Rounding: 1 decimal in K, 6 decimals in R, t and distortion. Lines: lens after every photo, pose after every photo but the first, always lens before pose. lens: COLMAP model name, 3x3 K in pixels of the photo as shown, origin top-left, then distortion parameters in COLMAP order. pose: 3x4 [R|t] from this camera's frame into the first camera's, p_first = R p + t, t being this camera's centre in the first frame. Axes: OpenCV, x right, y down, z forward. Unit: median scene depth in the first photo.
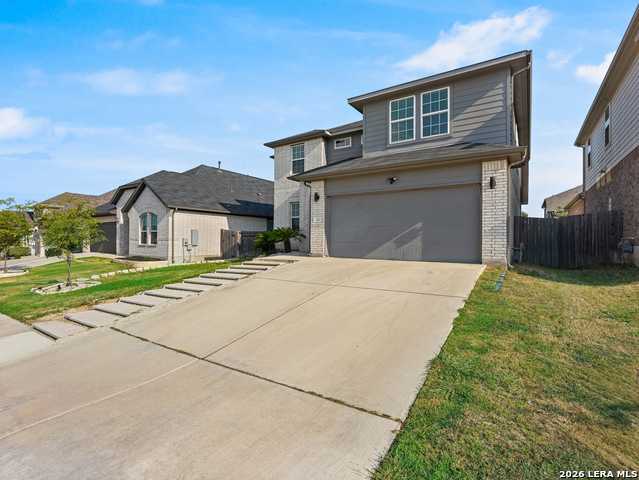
lens RADIAL K [[308.8, 0, 317.0], [0, 308.8, 240.0], [0, 0, 1]] dist [-0.020146, -0.000314]
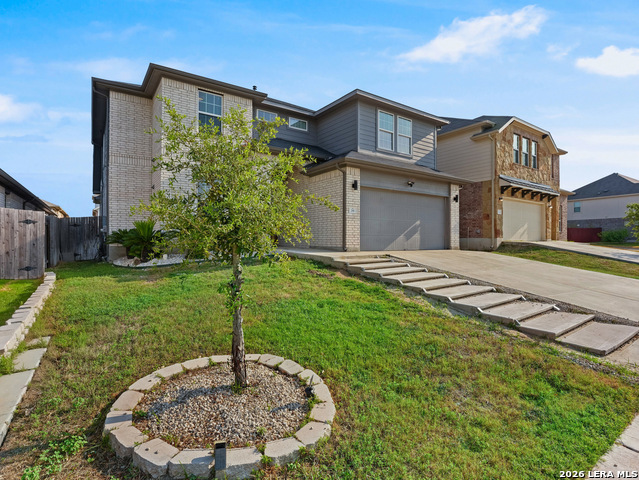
lens RADIAL K [[340.1, 0, 321.7], [0, 340.1, 240.8], [0, 0, 1]] dist [-0.001127, -0.000048]
pose [[0.360687, 0.000535, 0.932687, -0.945076], [0.004508, 0.999987, -0.002317, 0.024844], [-0.932676, 0.005040, 0.360680, 0.719910]]
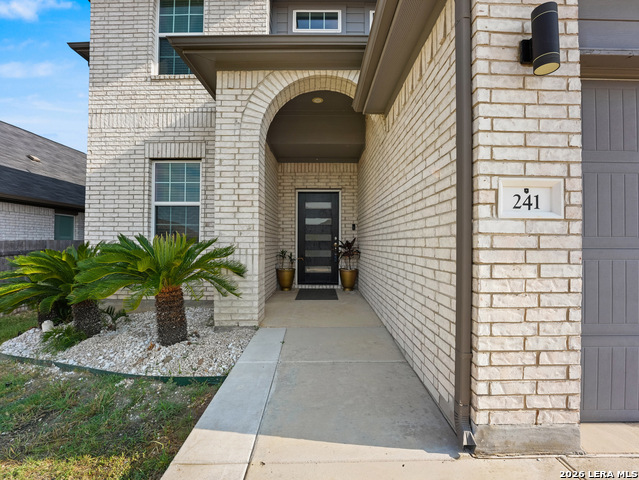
lens RADIAL K [[291.3, 0, 315.7], [0, 291.3, 241.1], [0, 0, 1]] dist [-0.024228, 0.001149]
pose [[0.833624, 0.001676, 0.552330, -0.156695], [0.002347, 0.999976, -0.006576, -0.045029], [-0.552328, 0.006778, 0.833600, 0.930972]]
